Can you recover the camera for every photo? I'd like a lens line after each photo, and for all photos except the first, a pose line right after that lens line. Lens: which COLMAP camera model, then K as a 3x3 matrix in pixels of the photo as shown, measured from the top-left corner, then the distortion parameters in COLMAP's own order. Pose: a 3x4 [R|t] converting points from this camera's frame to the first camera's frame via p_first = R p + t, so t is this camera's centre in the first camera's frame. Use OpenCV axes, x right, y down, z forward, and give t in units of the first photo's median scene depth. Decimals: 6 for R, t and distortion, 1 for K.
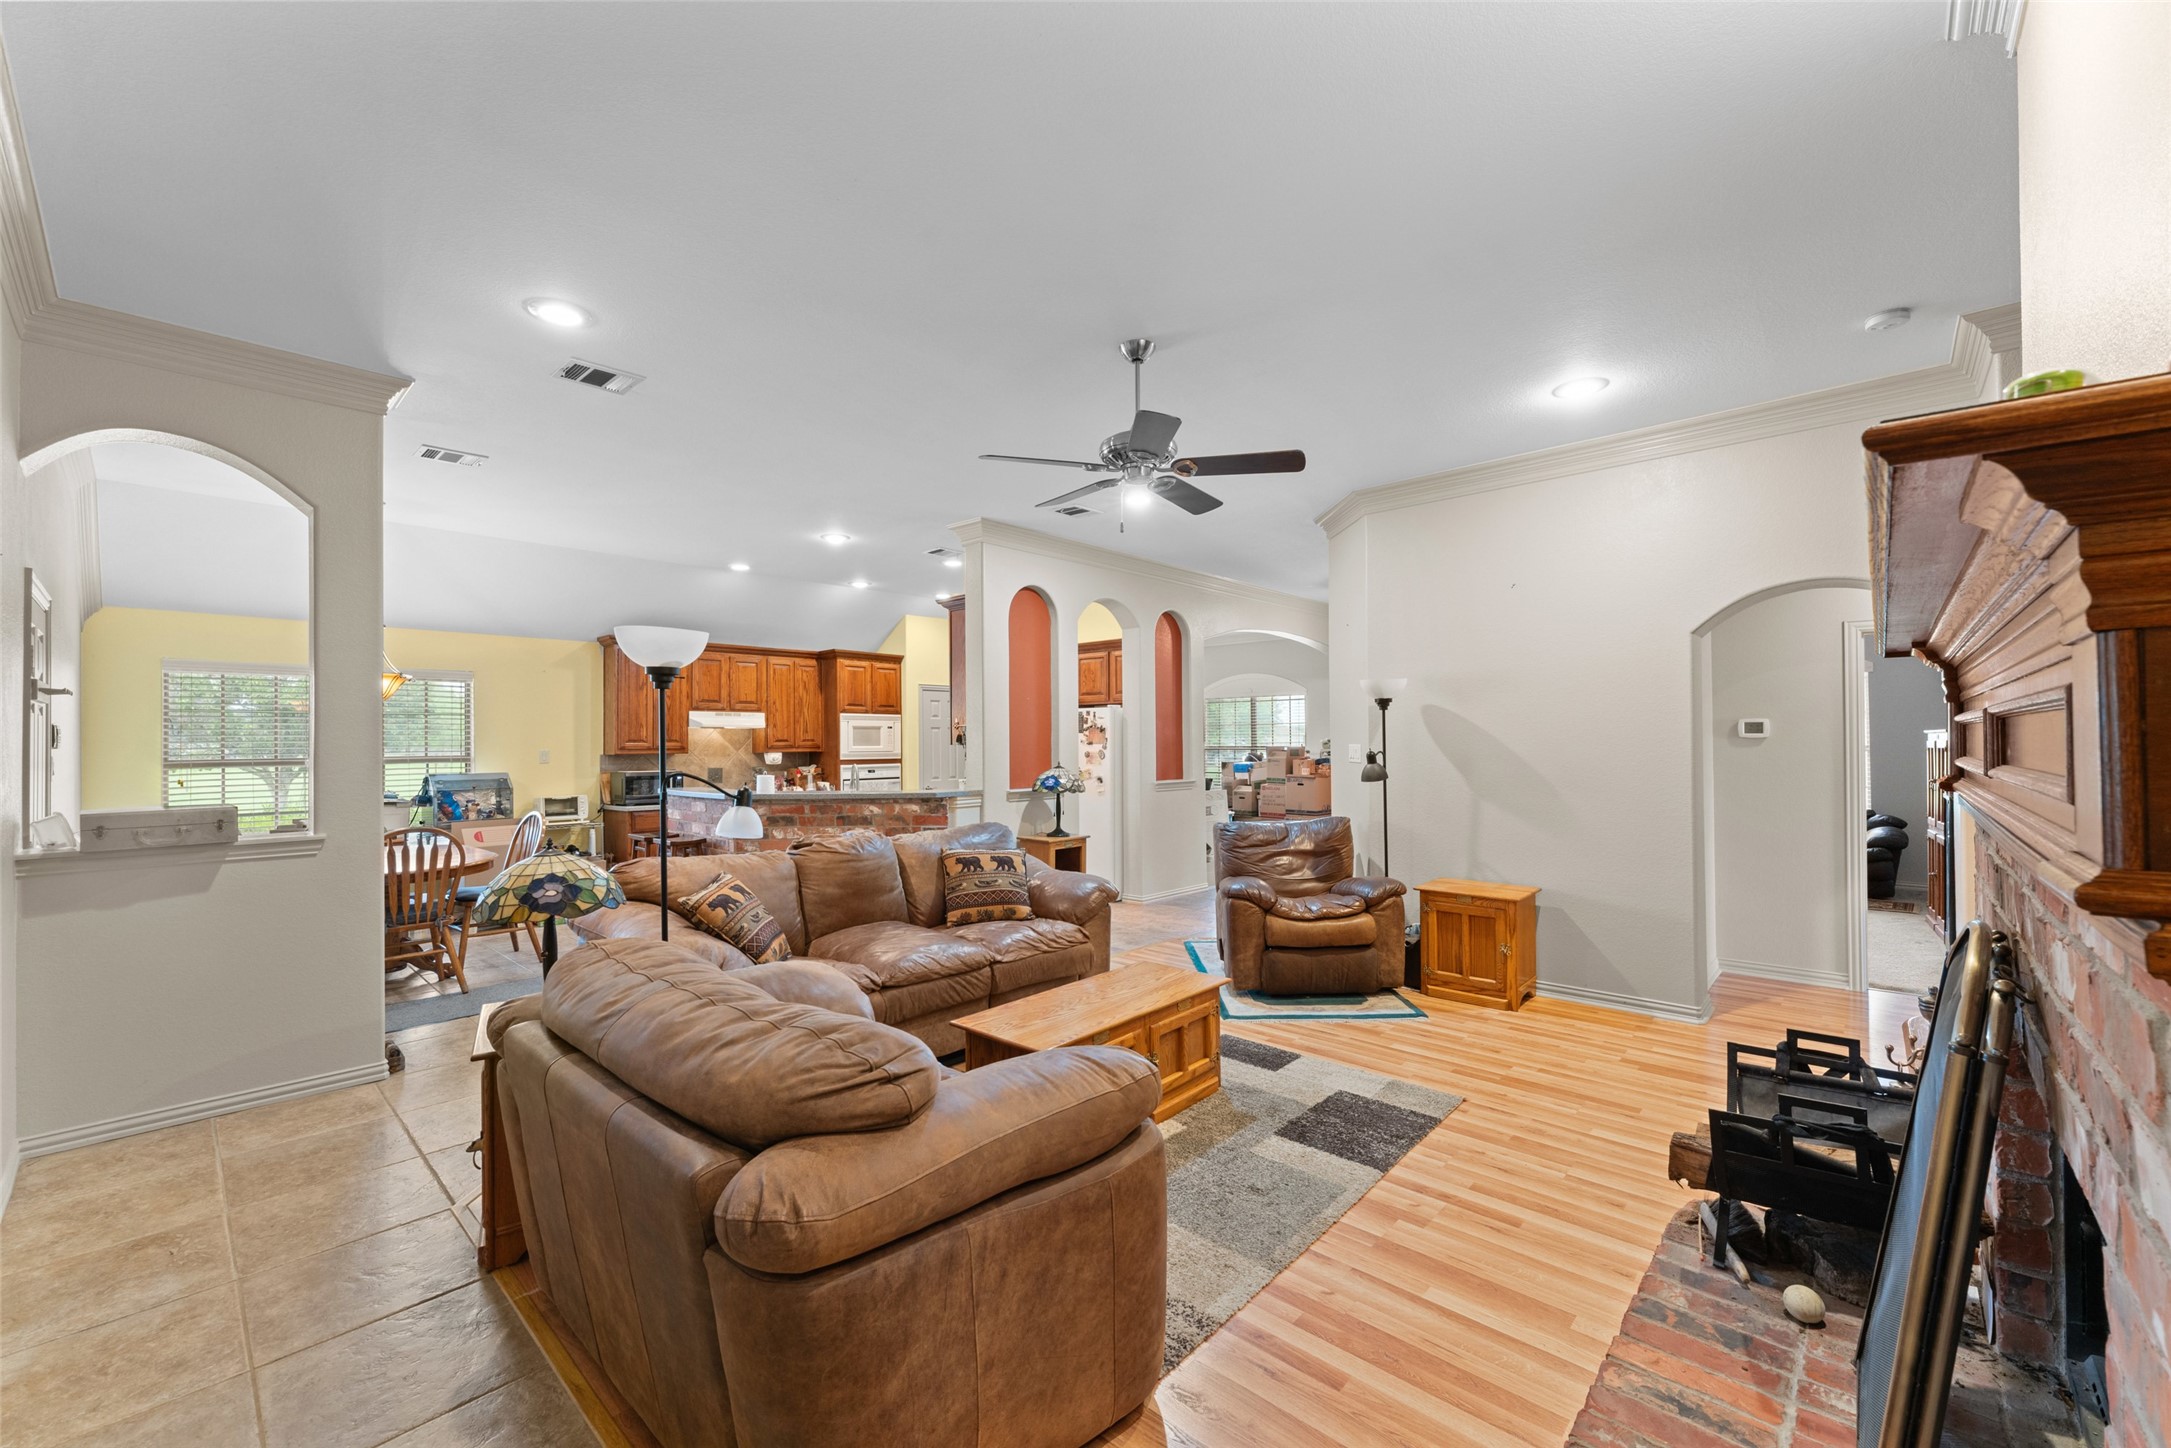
lens RADIAL K [[863.8, 0, 1080.7], [0, 863.8, 731.0], [0, 0, 1]] dist [-0.000876, -0.000037]
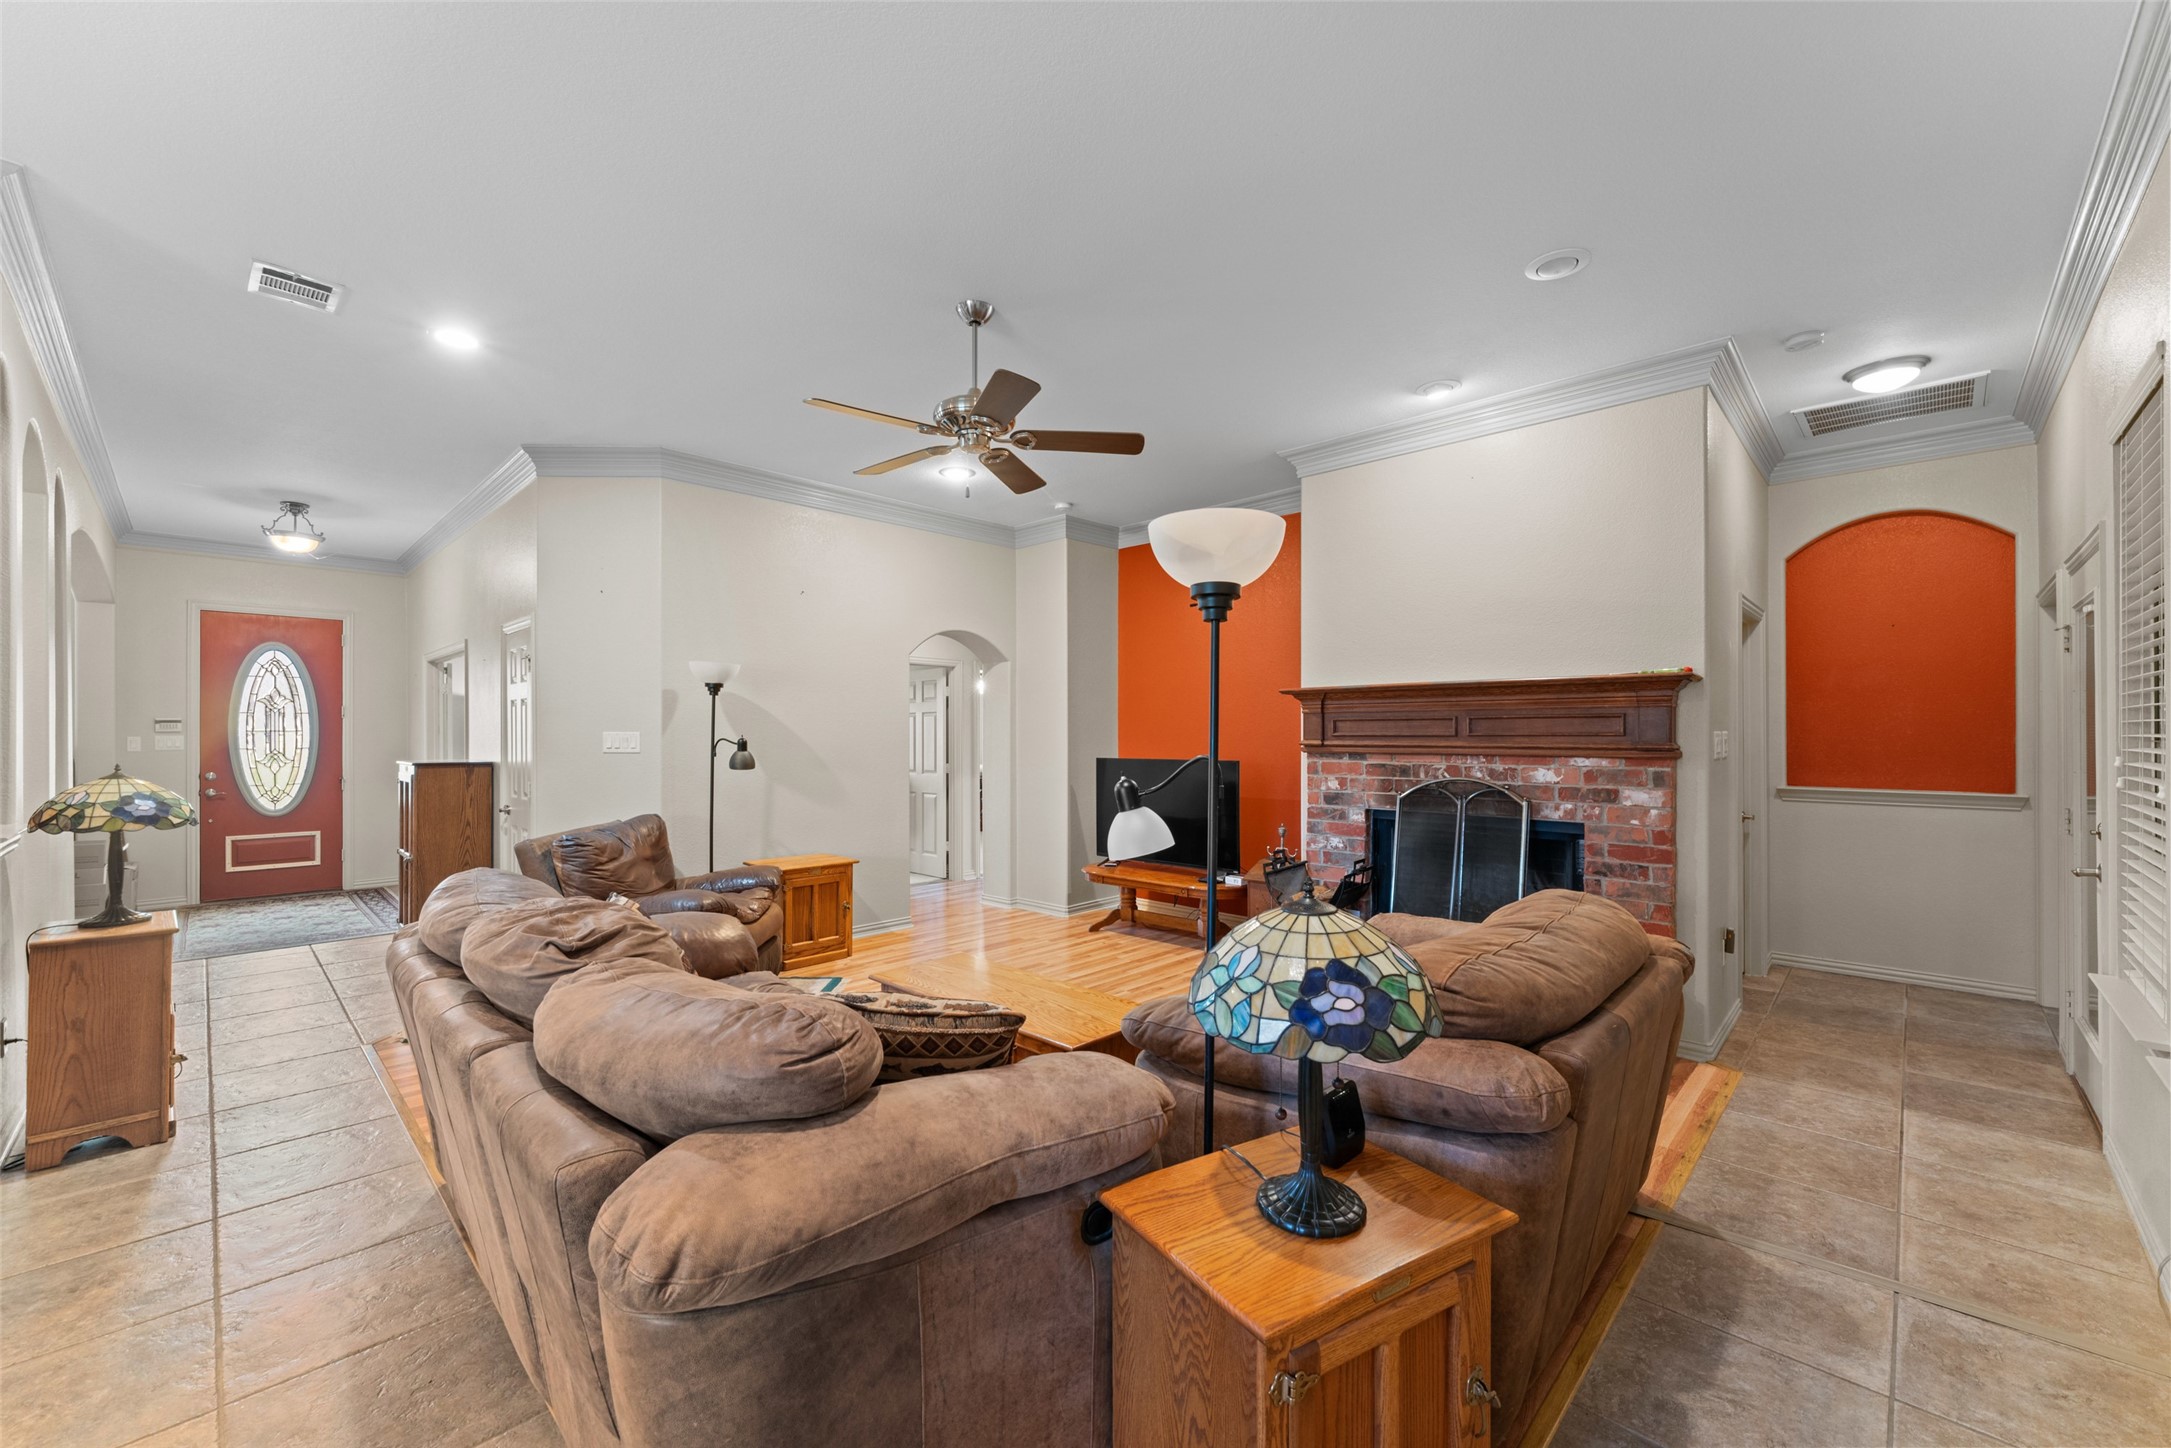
lens RADIAL K [[863.8, 0, 1080.7], [0, 863.8, 731.0], [0, 0, 1]] dist [-0.000876, -0.000037]
pose [[0.020978, 0.003945, 0.999772, -0.684314], [-0.011167, 0.999931, -0.003712, 0.017016], [-0.999718, -0.011086, 0.021021, 0.670062]]
